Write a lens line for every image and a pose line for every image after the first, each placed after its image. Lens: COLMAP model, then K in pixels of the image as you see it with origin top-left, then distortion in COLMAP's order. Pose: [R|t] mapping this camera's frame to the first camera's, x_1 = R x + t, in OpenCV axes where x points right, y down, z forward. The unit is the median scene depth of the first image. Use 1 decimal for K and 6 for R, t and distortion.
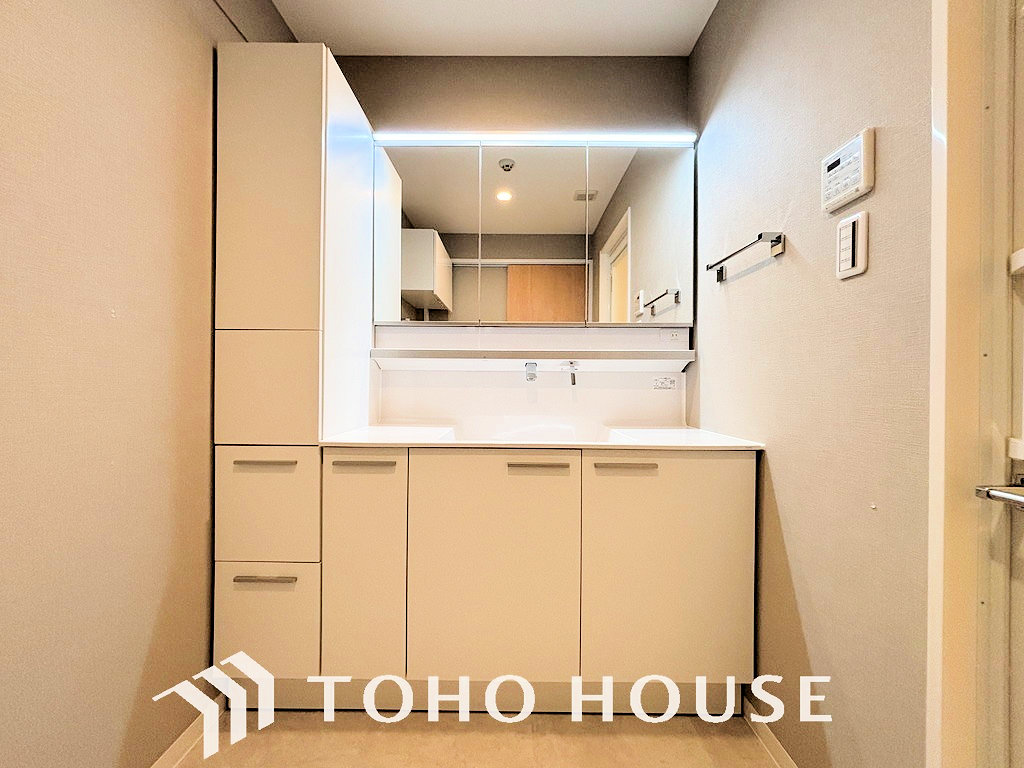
lens RADIAL K [[408.6, 0, 512.0], [0, 408.6, 384.0], [0, 0, 1]] dist [-0.001074, 0.000033]
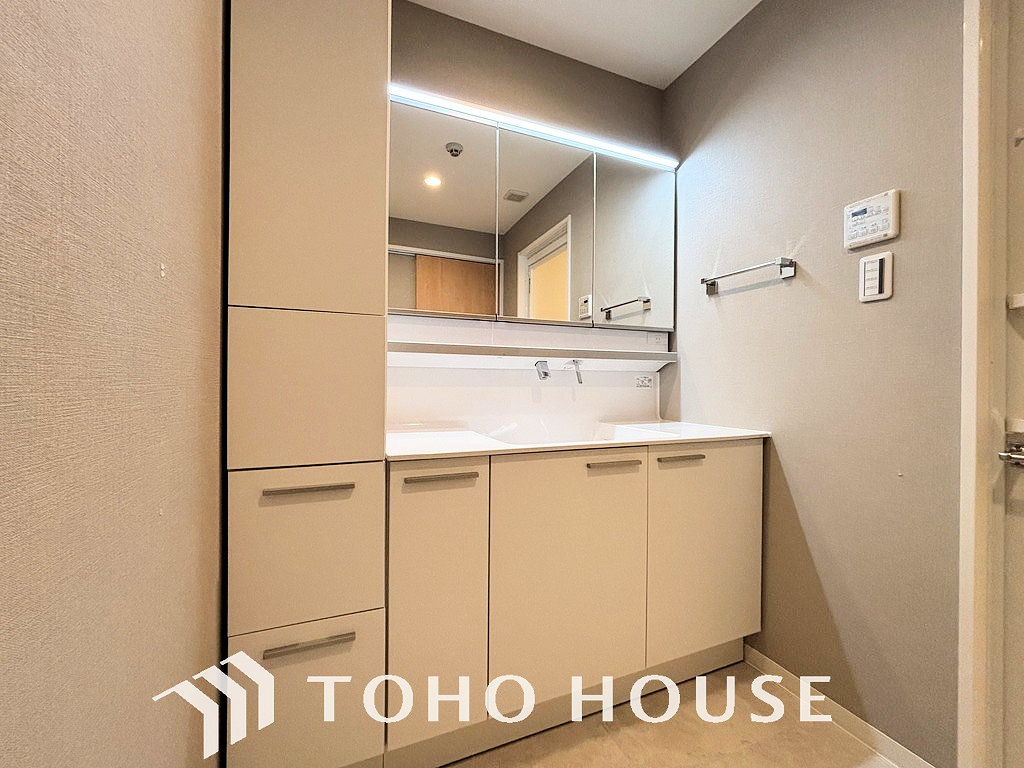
lens RADIAL K [[408.6, 0, 512.0], [0, 408.6, 384.0], [0, 0, 1]] dist [-0.001074, 0.000033]
pose [[0.924770, -0.003070, 0.380515, -0.407989], [0.001270, 0.999987, 0.004982, -0.001807], [-0.380525, -0.004124, 0.924761, 0.127036]]
